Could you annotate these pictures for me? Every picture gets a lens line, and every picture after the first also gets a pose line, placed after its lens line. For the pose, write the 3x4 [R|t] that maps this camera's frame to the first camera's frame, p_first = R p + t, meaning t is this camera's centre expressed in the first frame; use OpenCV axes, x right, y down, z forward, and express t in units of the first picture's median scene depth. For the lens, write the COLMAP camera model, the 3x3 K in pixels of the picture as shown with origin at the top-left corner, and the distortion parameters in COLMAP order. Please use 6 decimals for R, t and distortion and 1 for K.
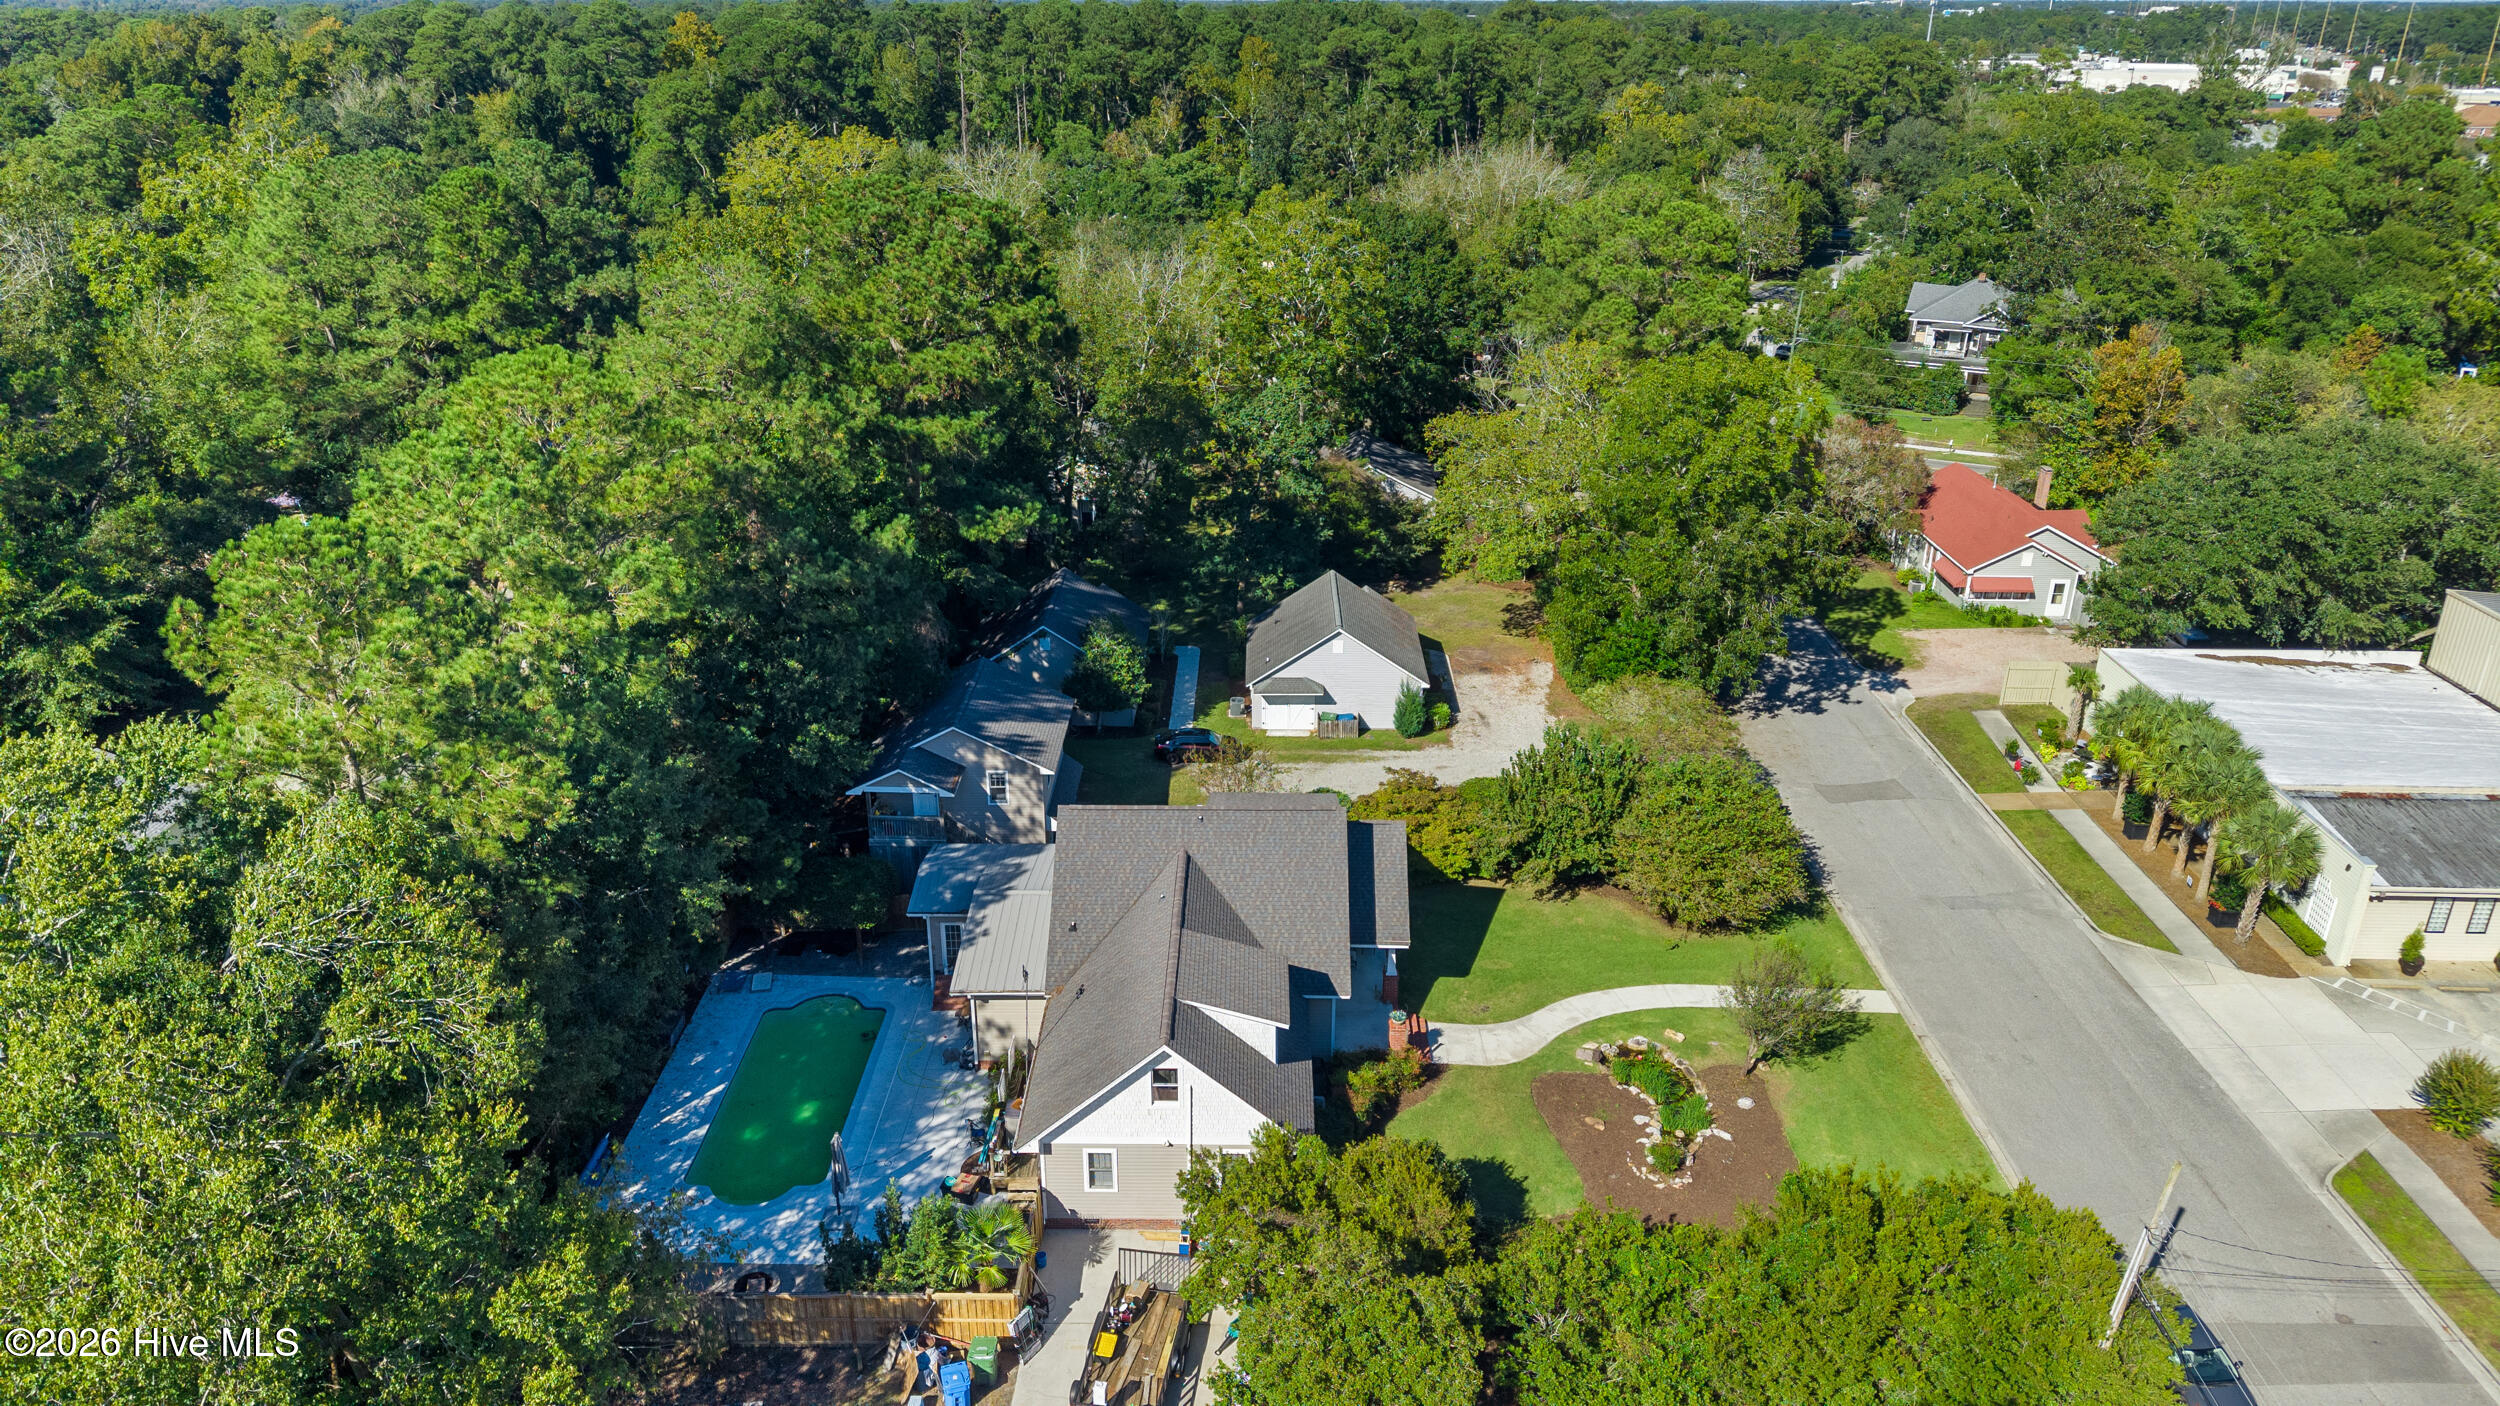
lens RADIAL K [[1682.0, 0, 1243.1], [0, 1682.0, 703.1], [0, 0, 1]] dist [0.032451, -0.034412]
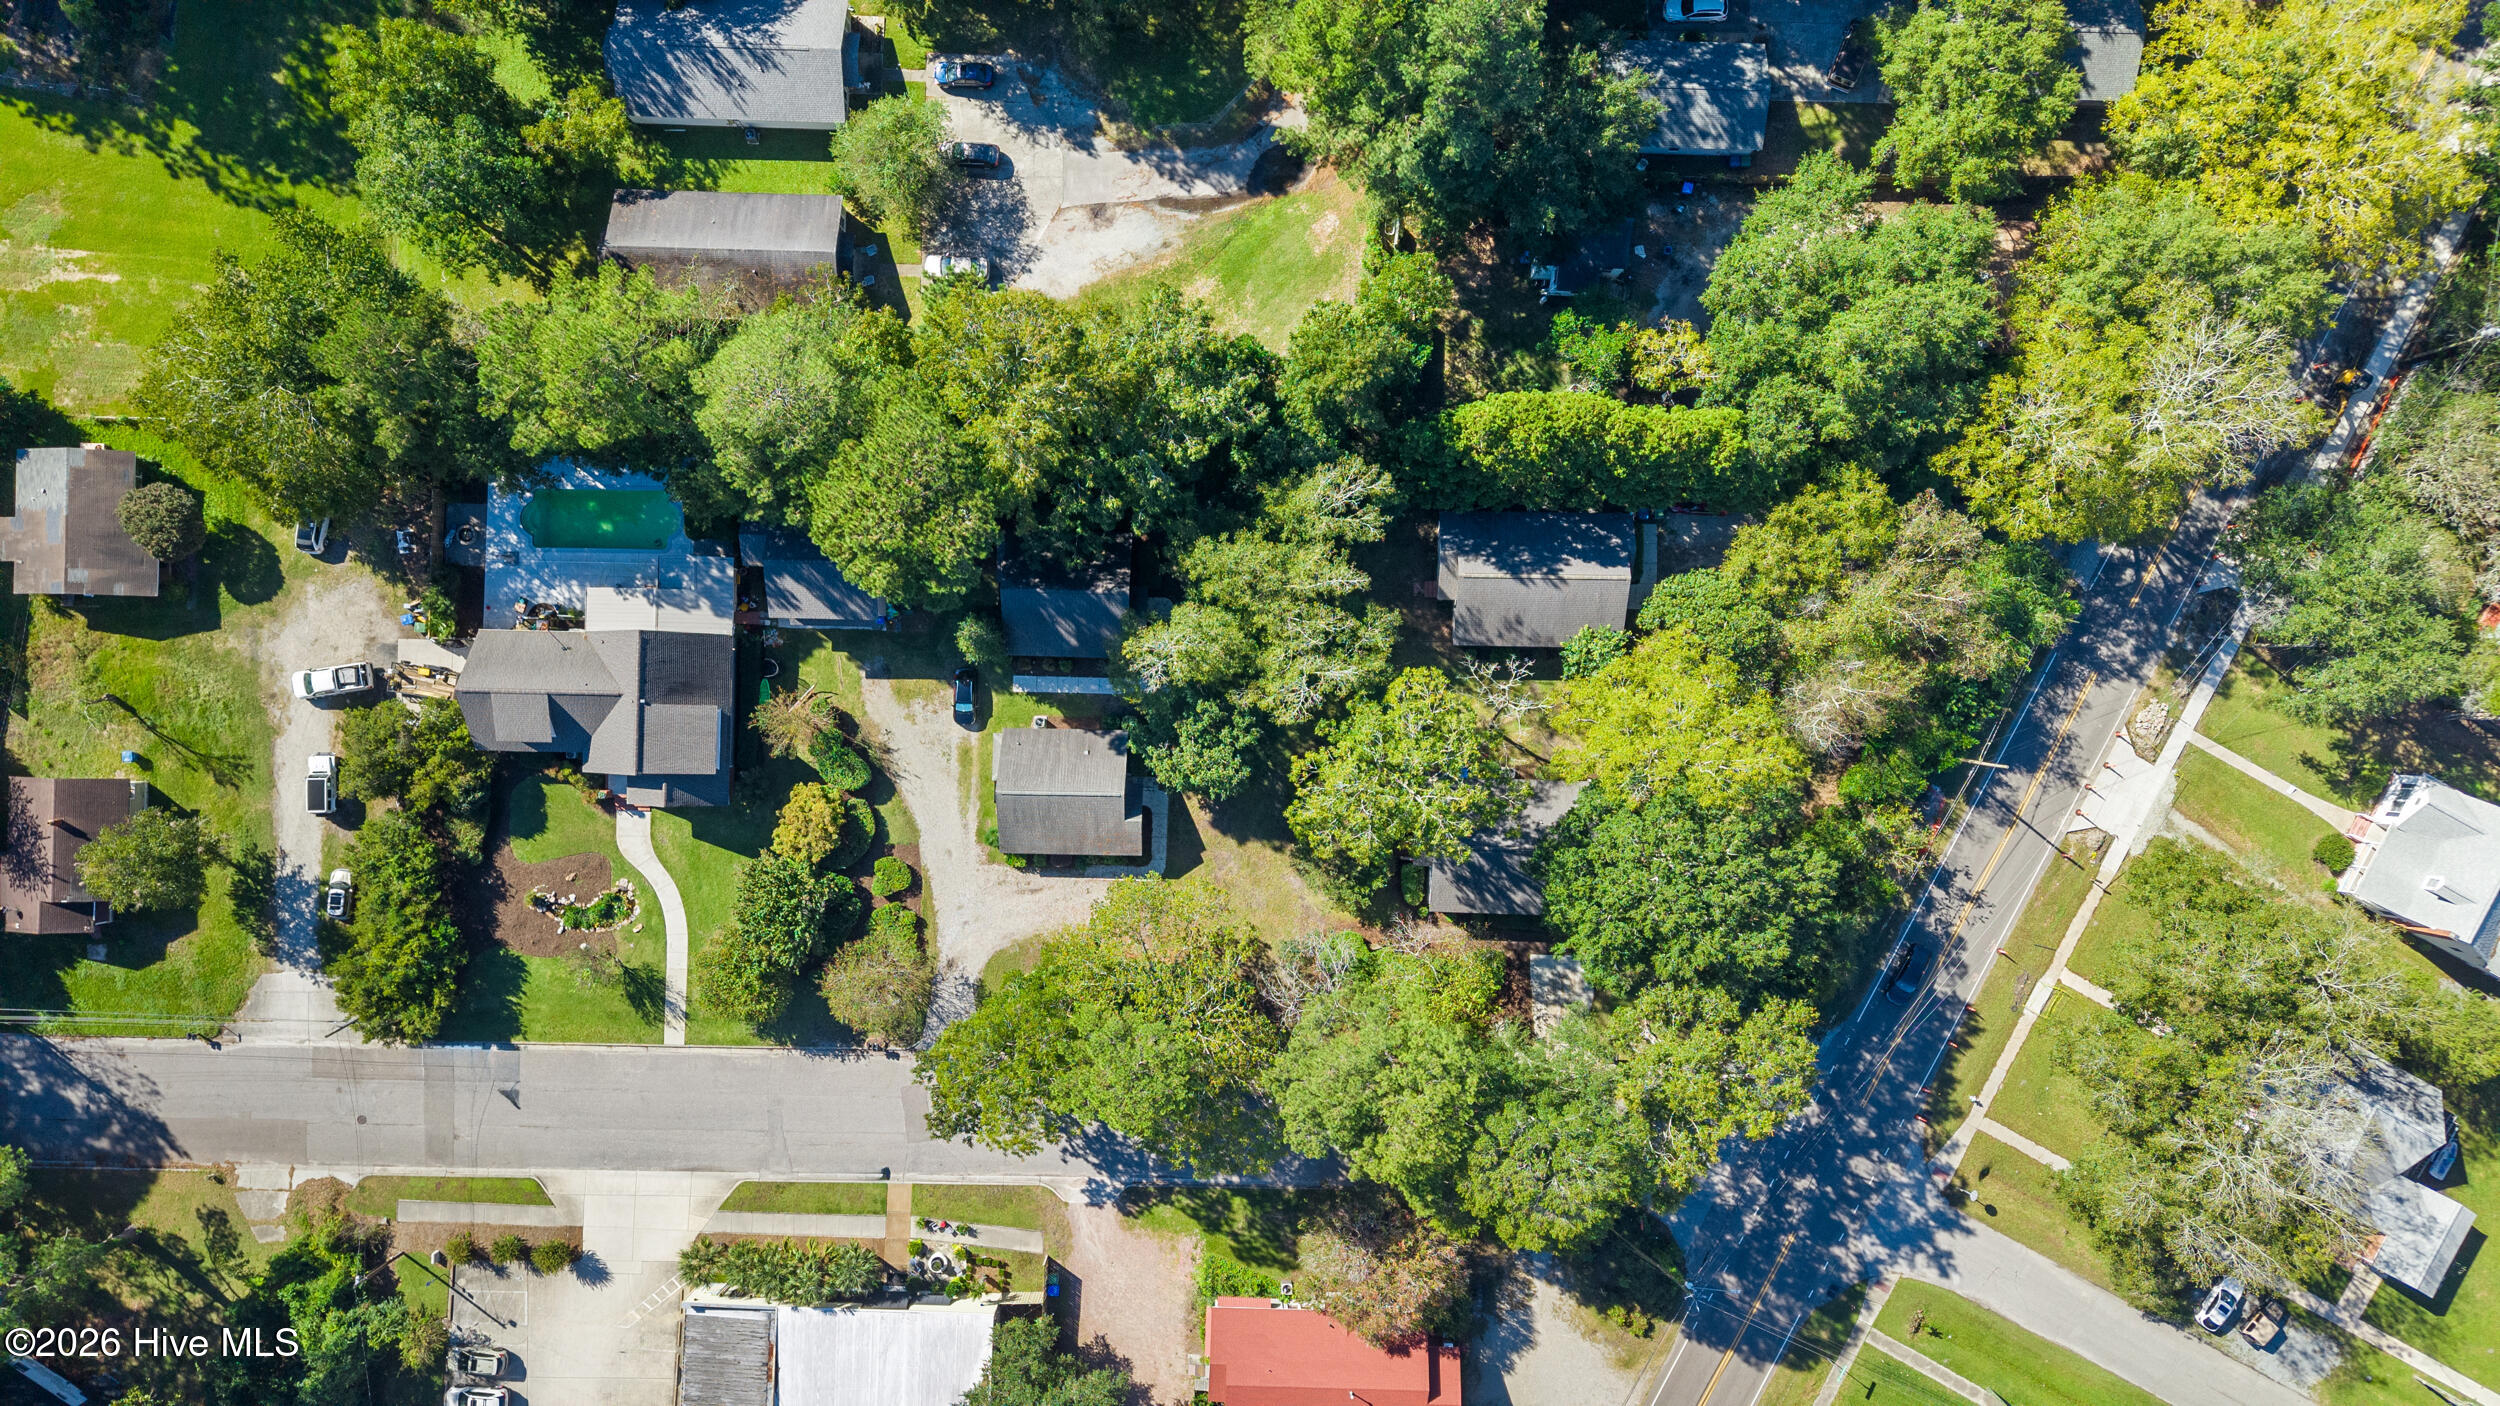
lens RADIAL K [[1682.0, 0, 1243.1], [0, 1682.0, 703.1], [0, 0, 1]] dist [0.032451, -0.034412]
pose [[-0.012783, 0.999918, -0.001136, -0.023132], [-0.404480, -0.004131, 0.914537, -1.486798], [0.914457, 0.012150, 0.404500, 0.613167]]
